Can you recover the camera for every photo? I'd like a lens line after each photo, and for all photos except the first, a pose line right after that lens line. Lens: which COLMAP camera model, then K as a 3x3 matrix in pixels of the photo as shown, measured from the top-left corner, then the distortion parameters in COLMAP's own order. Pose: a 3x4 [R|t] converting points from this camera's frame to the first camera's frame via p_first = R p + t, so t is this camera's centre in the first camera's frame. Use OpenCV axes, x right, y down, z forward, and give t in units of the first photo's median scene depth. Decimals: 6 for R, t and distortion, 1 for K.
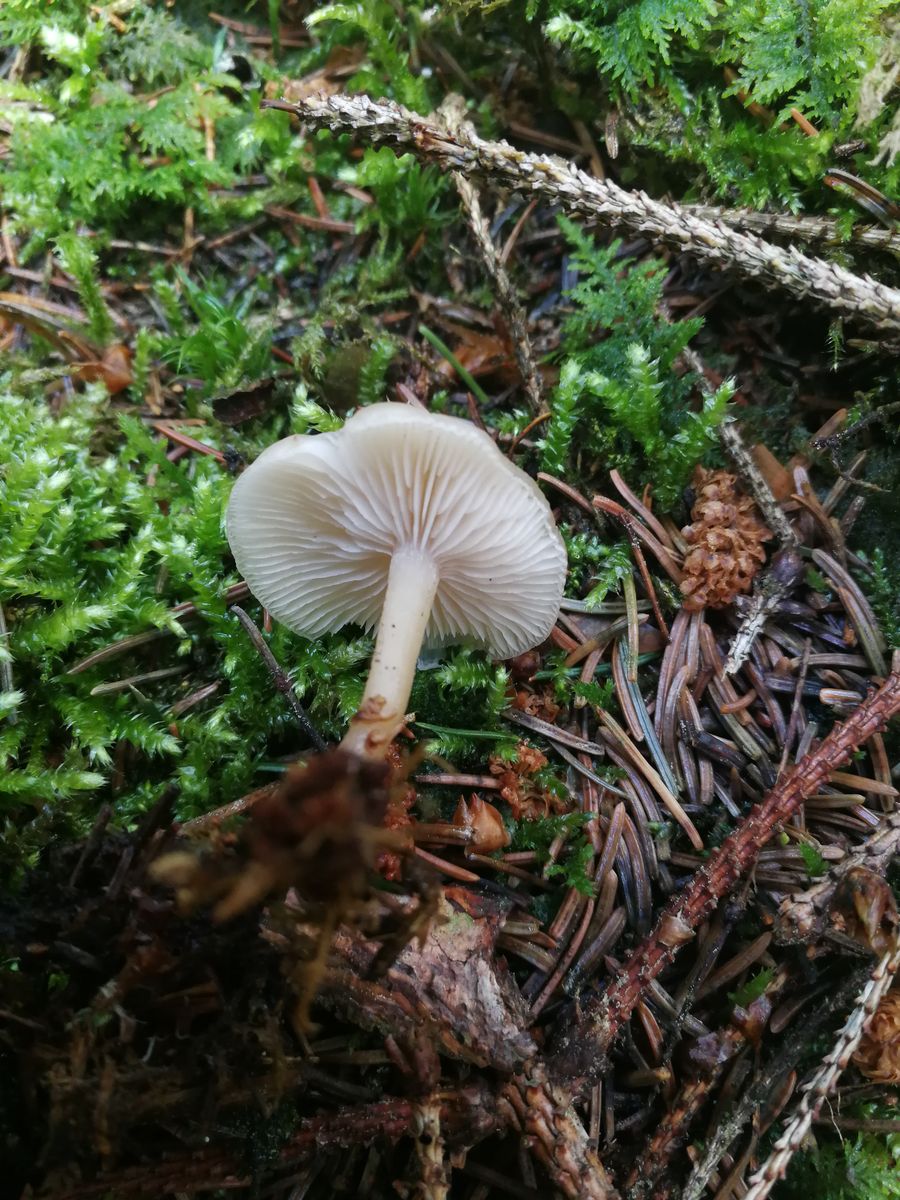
lens RADIAL K [[923.3, 0, 449.6], [0, 923.3, 597.6], [0, 0, 1]] dist [-0.000641, -0.001279]
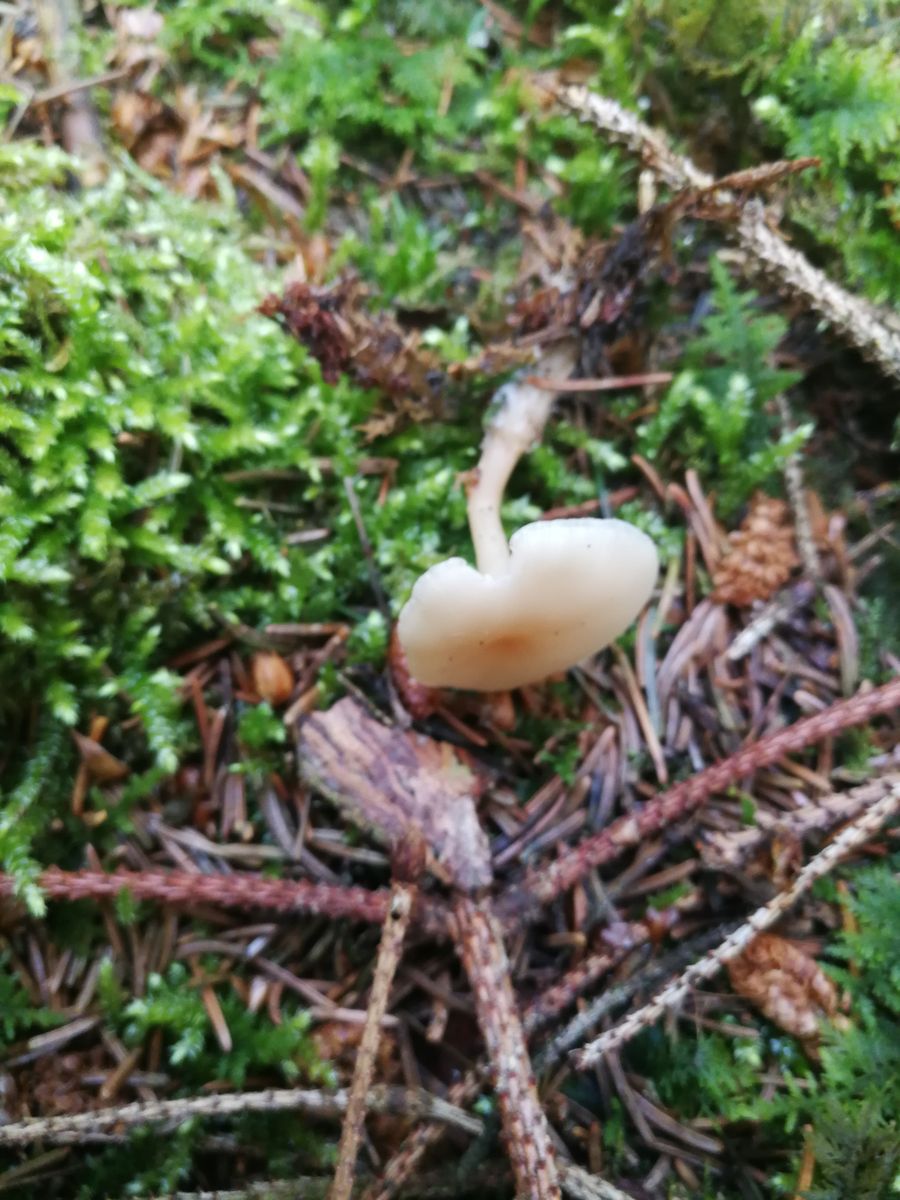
lens RADIAL K [[923.3, 0, 454.6], [0, 923.3, 598.3], [0, 0, 1]] dist [-0.000641, -0.001279]
pose [[0.947451, 0.319817, 0.007360, -0.074250], [-0.319847, 0.947463, 0.003329, 0.120170], [-0.005908, -0.005508, 0.999967, -0.212692]]
